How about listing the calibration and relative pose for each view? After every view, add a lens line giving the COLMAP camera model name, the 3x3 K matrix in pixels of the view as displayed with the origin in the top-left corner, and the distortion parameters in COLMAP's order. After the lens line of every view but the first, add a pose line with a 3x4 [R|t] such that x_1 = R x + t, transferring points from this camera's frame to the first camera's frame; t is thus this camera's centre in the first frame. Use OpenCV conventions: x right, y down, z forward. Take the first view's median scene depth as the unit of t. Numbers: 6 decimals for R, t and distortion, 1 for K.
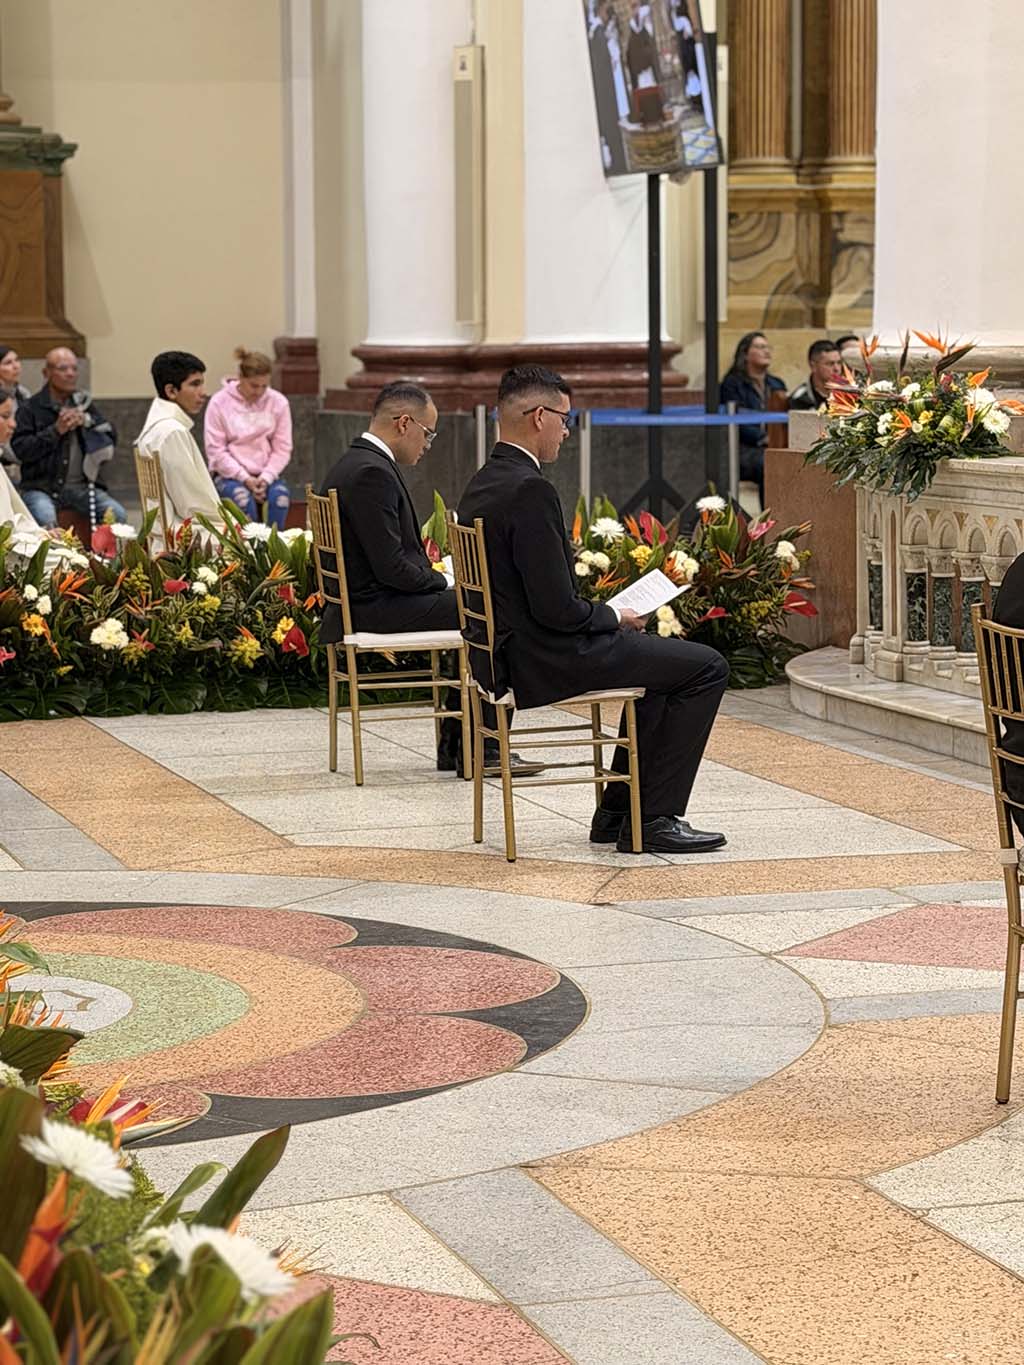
lens RADIAL K [[3648.5, 0, 520.7], [0, 3648.5, 686.9], [0, 0, 1]] dist [0.145510, 0.000000]
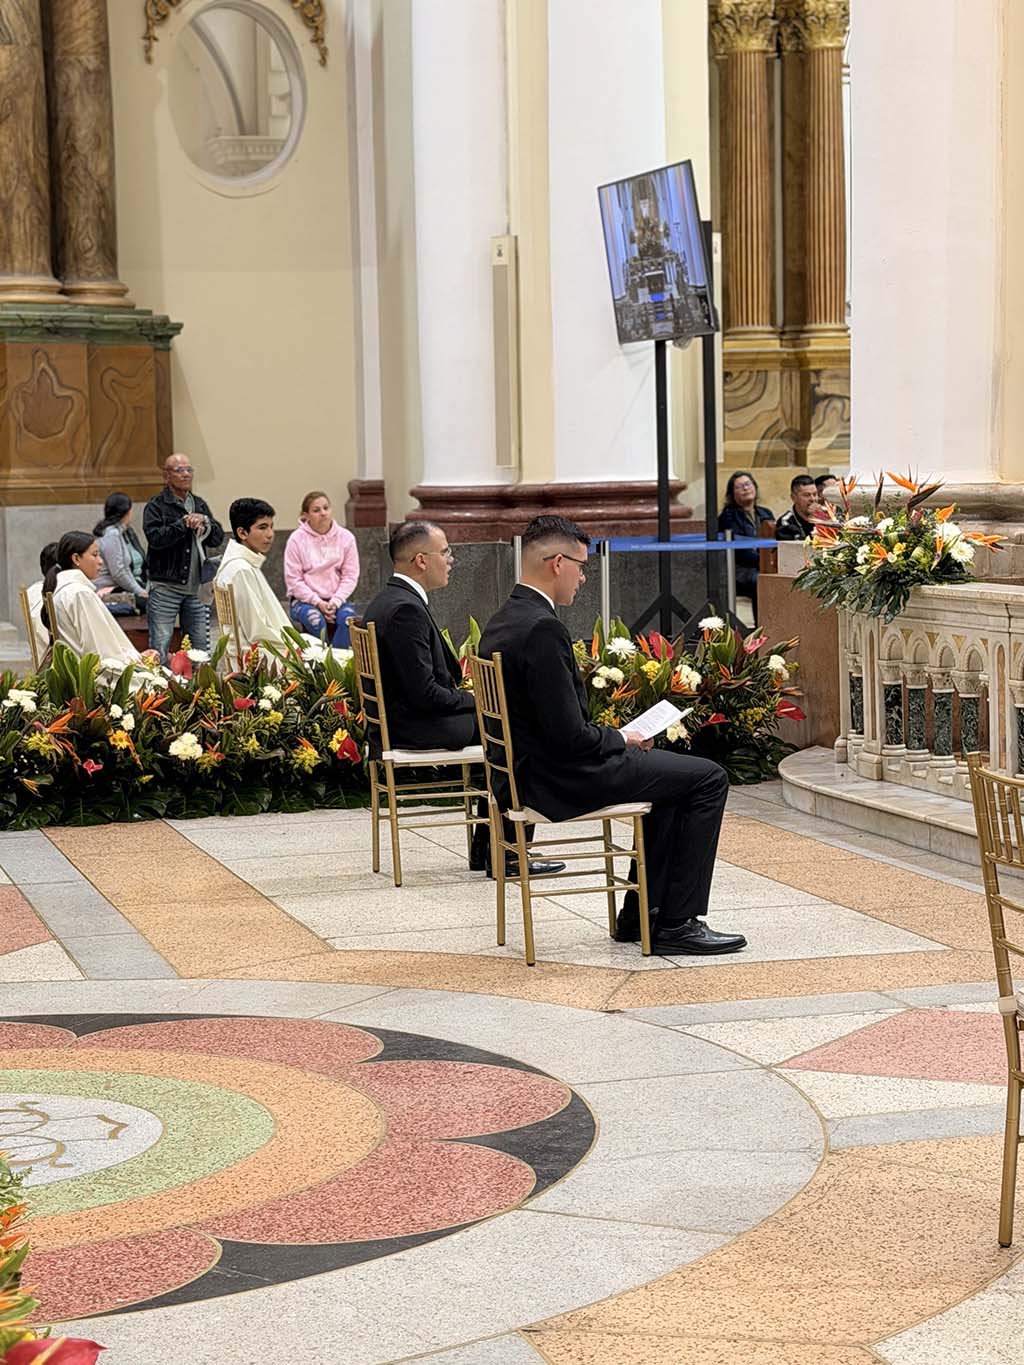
lens RADIAL K [[2882.8, 0, 518.1], [0, 2882.8, 680.2], [0, 0, 1]] dist [0.138776, 0.000000]
pose [[0.999783, -0.012810, -0.016412, 0.006696], [0.012418, 0.999640, -0.023775, -0.012818], [0.016711, 0.023566, 0.999583, 0.101932]]
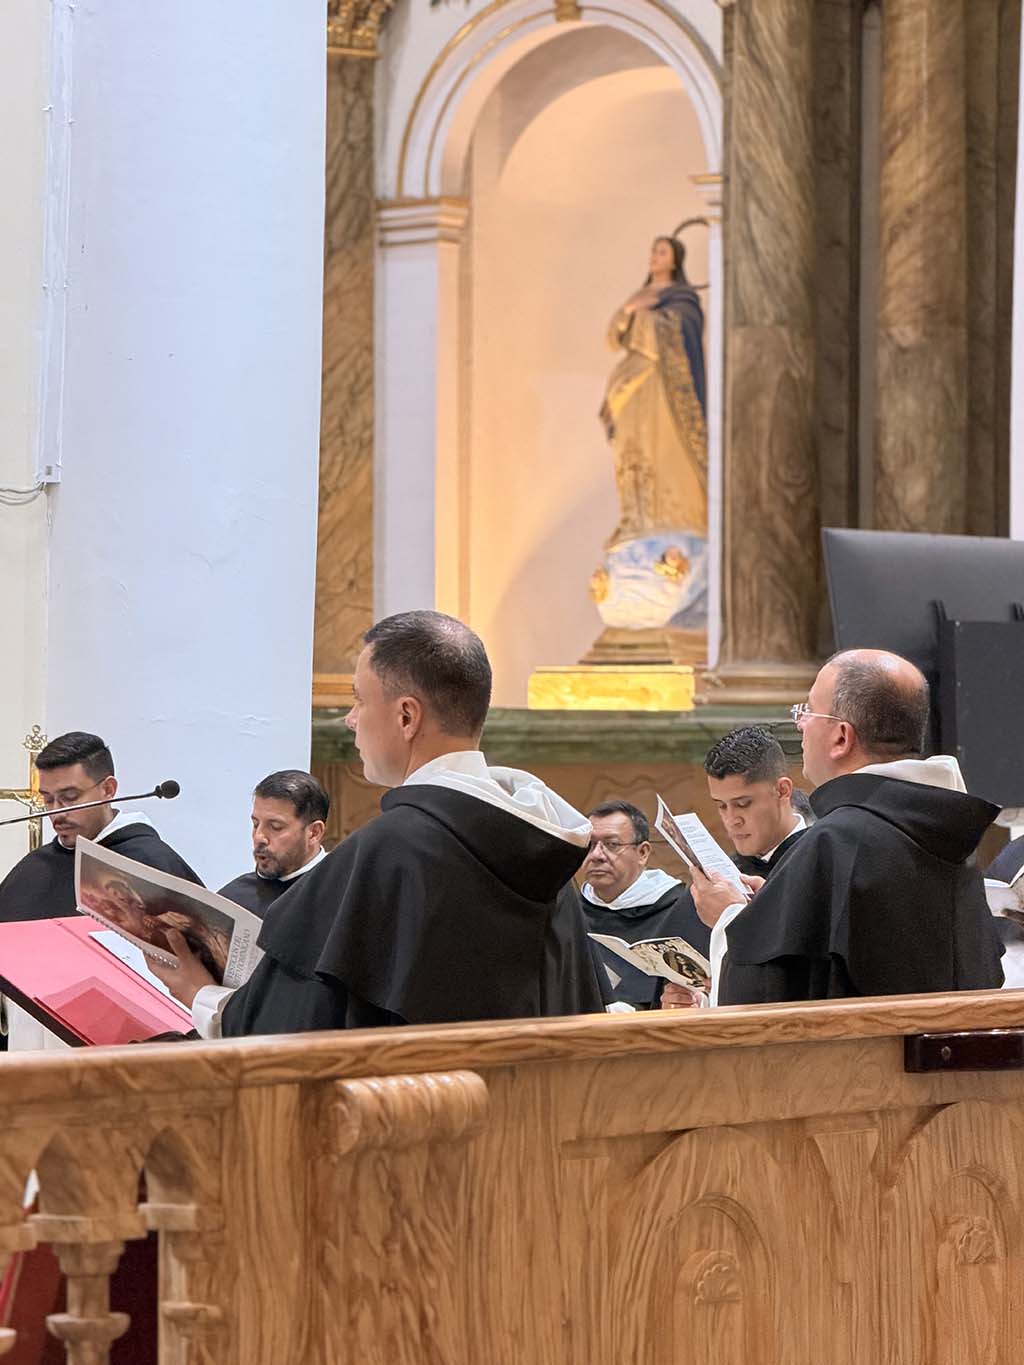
lens RADIAL K [[4922.5, 0, 512.1], [0, 4922.5, 682.9], [0, 0, 1]] dist [0.087398, 0.000000]
pose [[0.611740, -0.002888, -0.791054, 1.167853], [-0.087458, 0.993616, -0.071261, -0.142012], [0.786209, 0.112778, 0.607582, 0.554177]]
